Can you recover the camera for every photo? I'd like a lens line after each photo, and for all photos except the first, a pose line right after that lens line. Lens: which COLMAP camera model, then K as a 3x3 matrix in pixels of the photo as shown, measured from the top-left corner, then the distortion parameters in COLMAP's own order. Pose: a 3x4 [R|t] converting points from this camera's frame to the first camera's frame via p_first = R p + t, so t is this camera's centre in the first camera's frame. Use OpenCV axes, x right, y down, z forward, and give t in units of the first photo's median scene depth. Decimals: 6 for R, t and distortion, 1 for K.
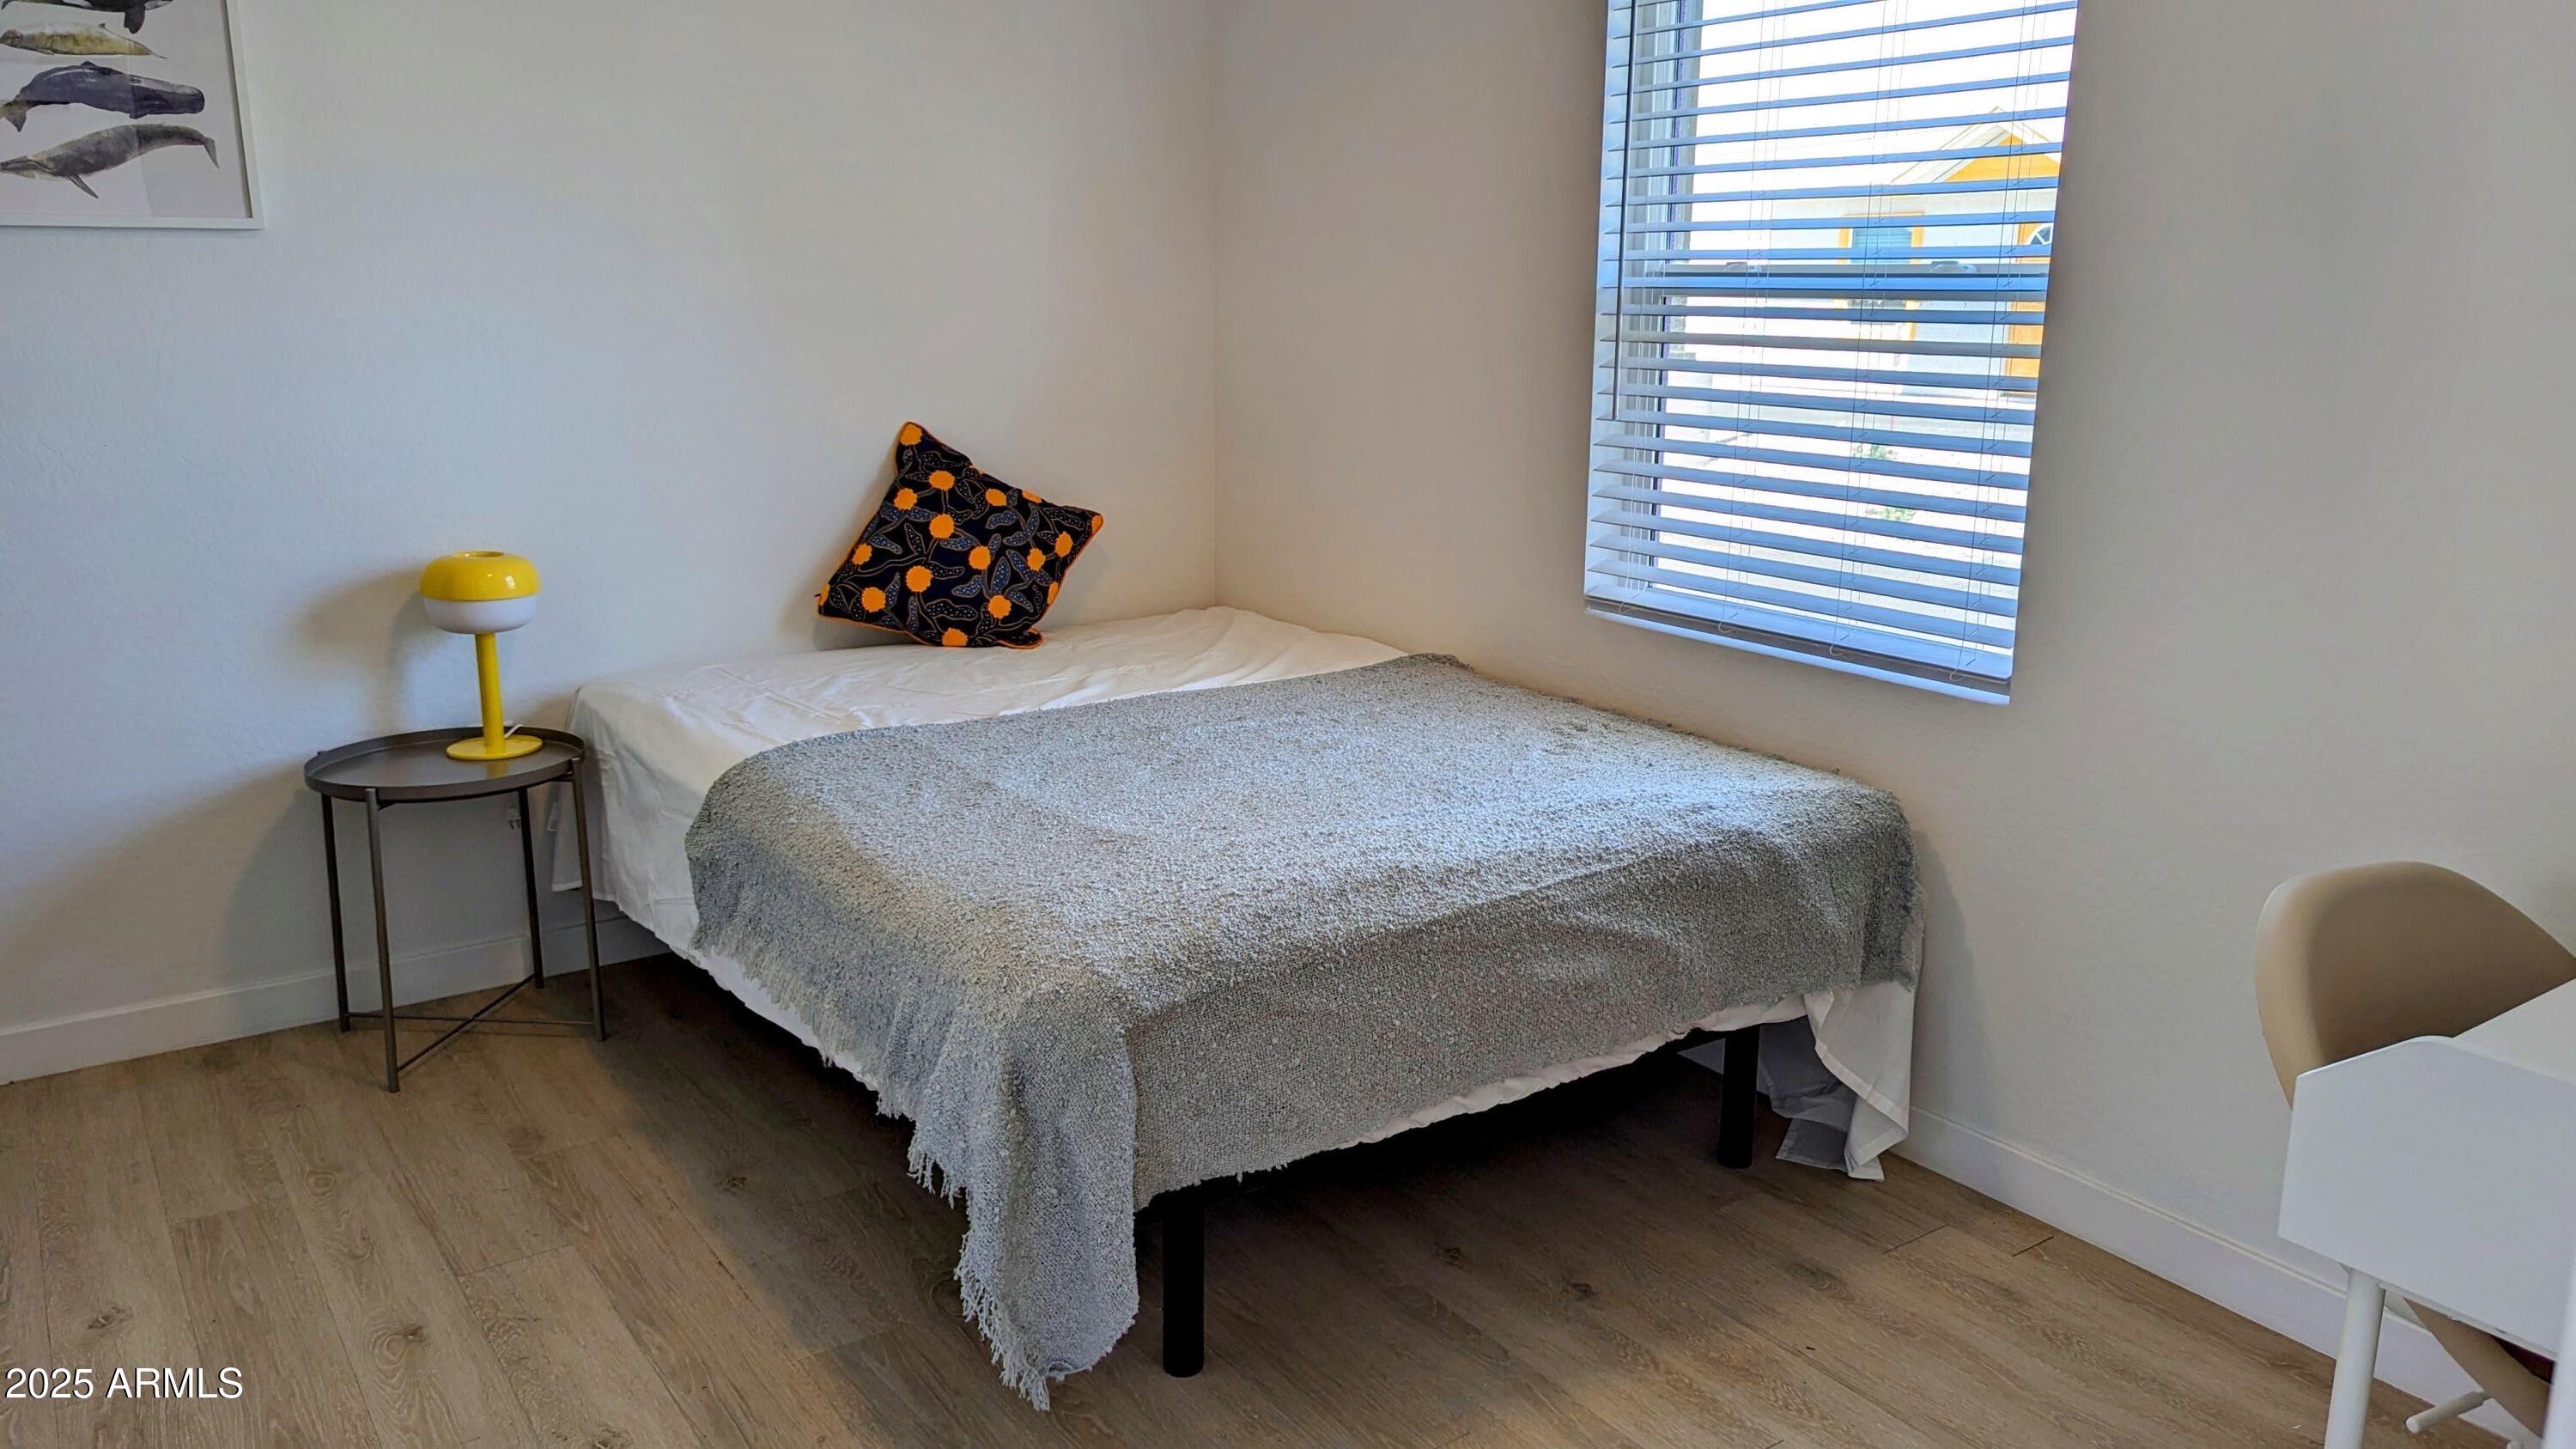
lens RADIAL K [[1859.1, 0, 1290.1], [0, 1859.1, 685.3], [0, 0, 1]] dist [0.082912, -0.057984]
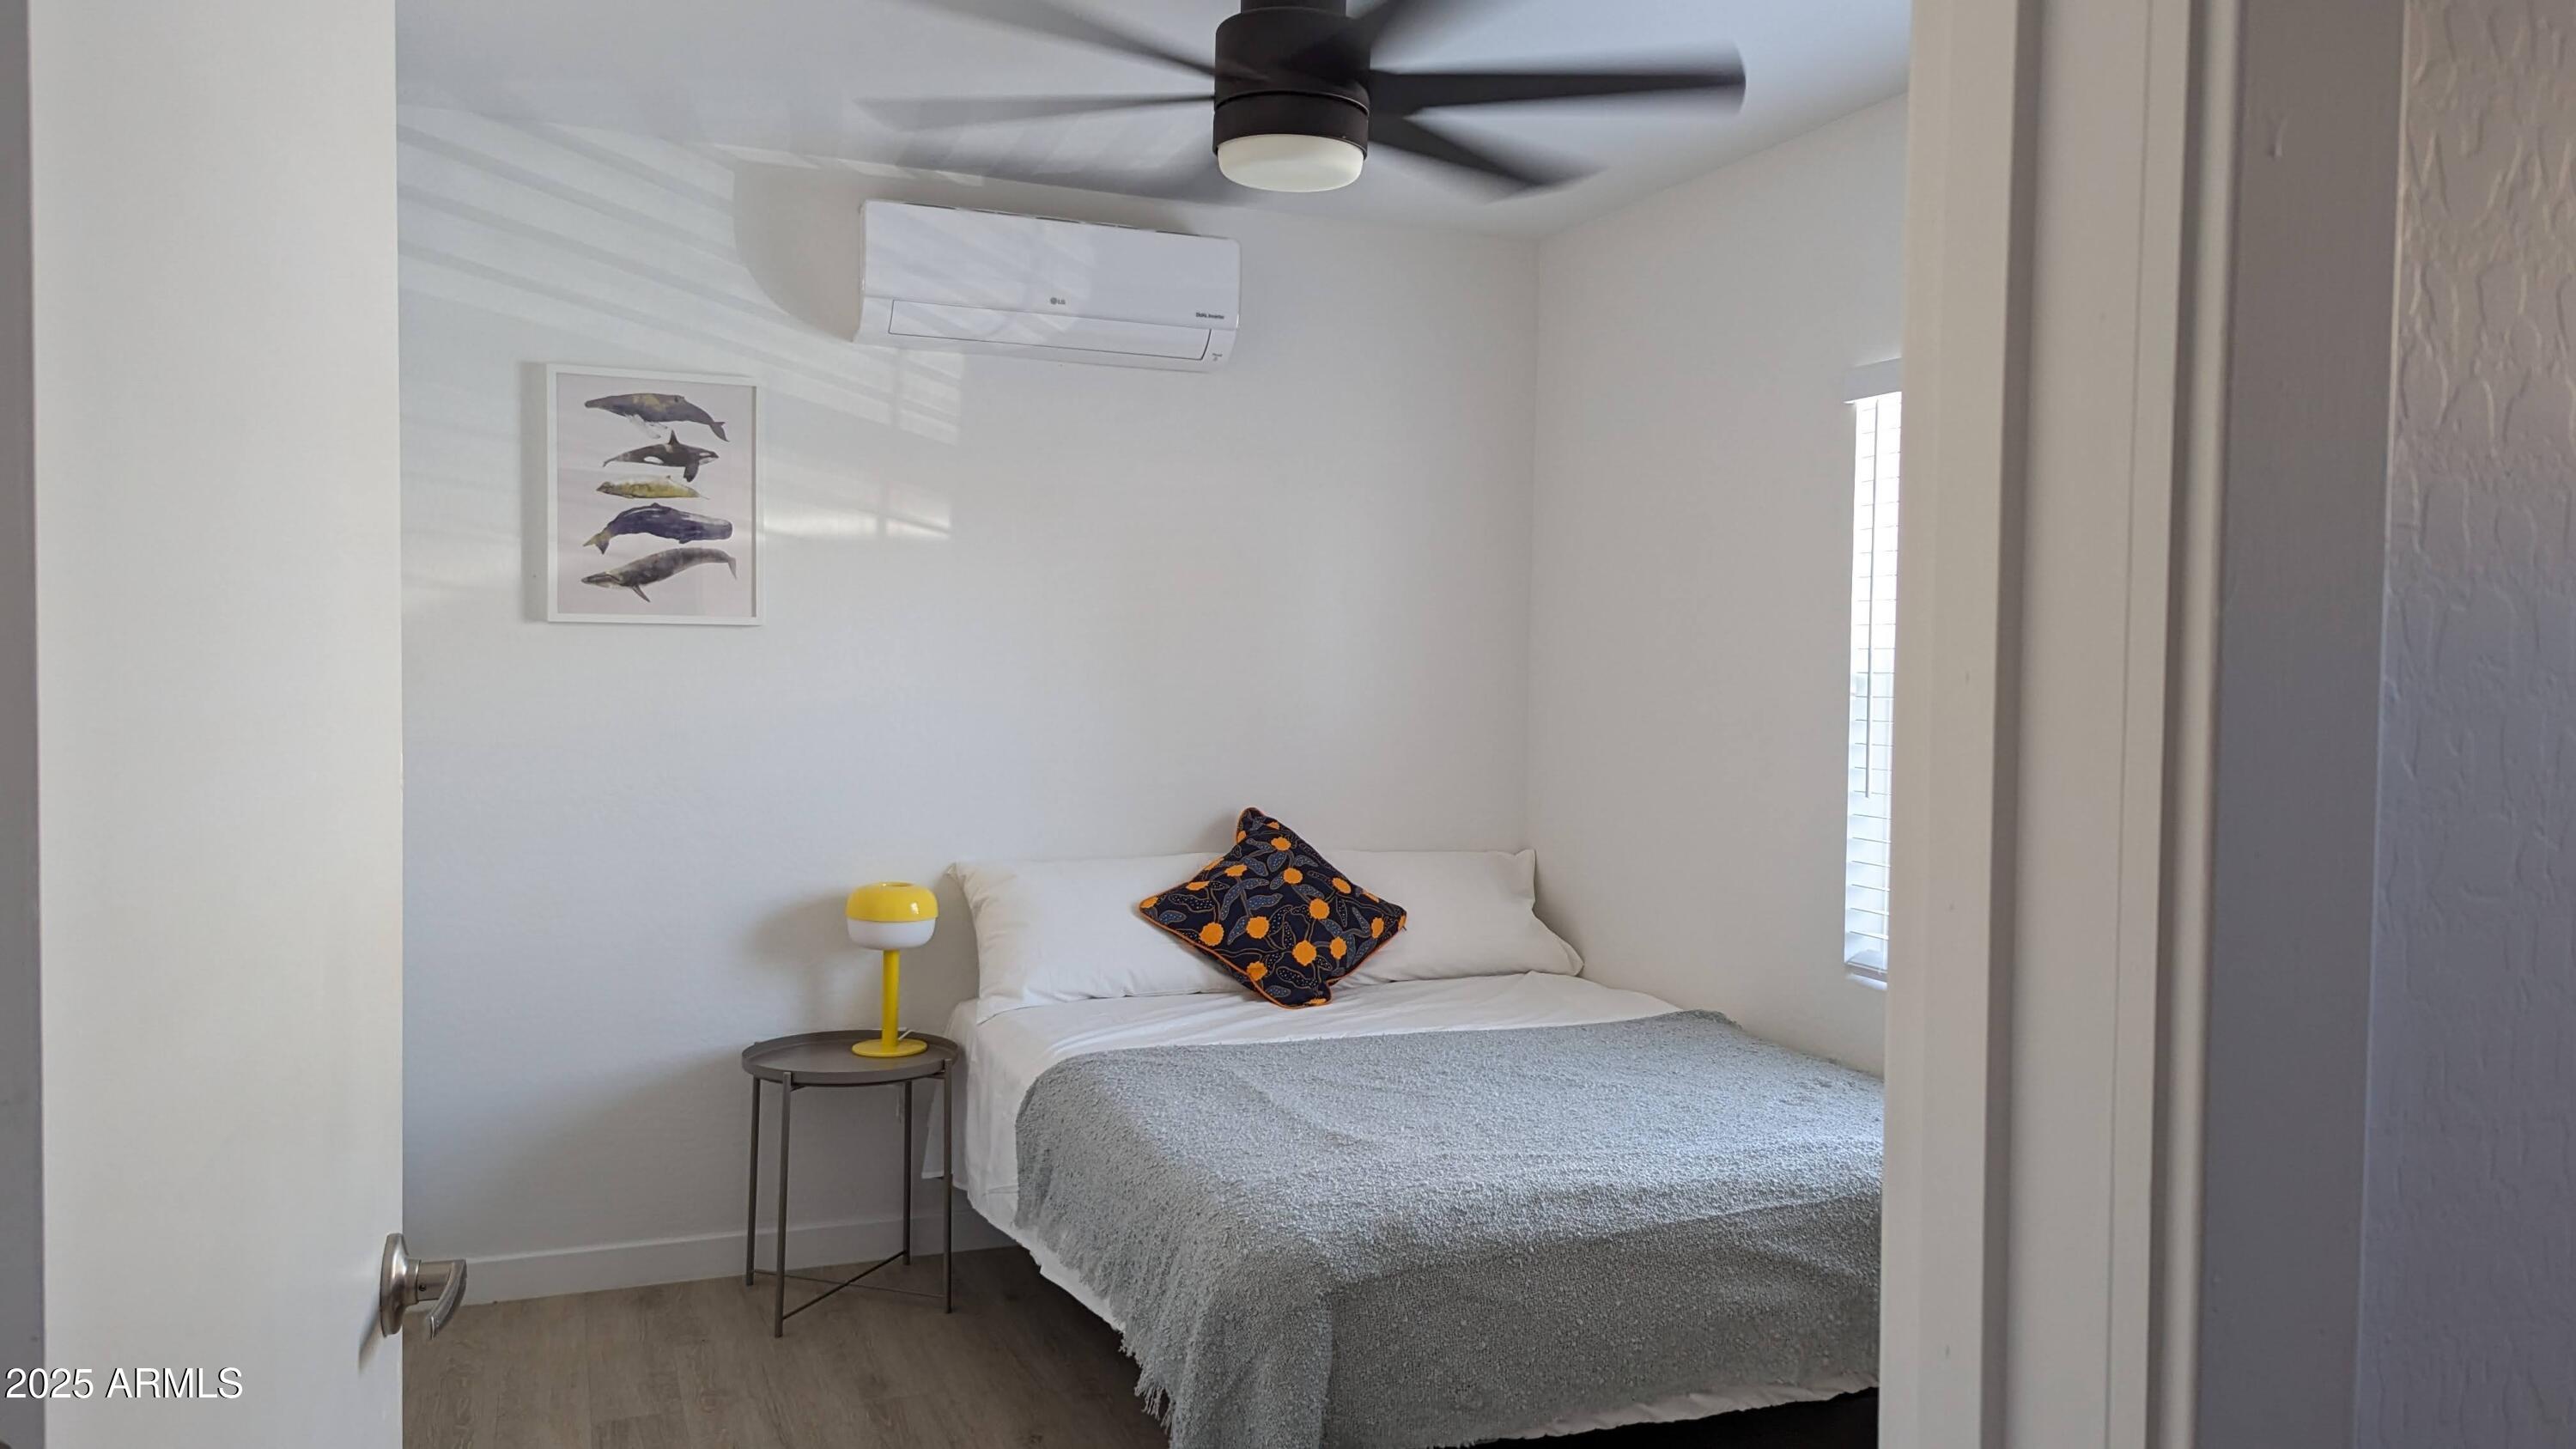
lens RADIAL K [[1888.3, 0, 1288.0], [0, 1888.3, 724.5], [0, 0, 1]] dist [0.023682, 0.141968]
pose [[0.973100, 0.019938, -0.229519, 0.109306], [-0.060960, 0.983023, -0.173062, 0.028619], [0.222172, 0.182398, 0.957795, -0.145980]]
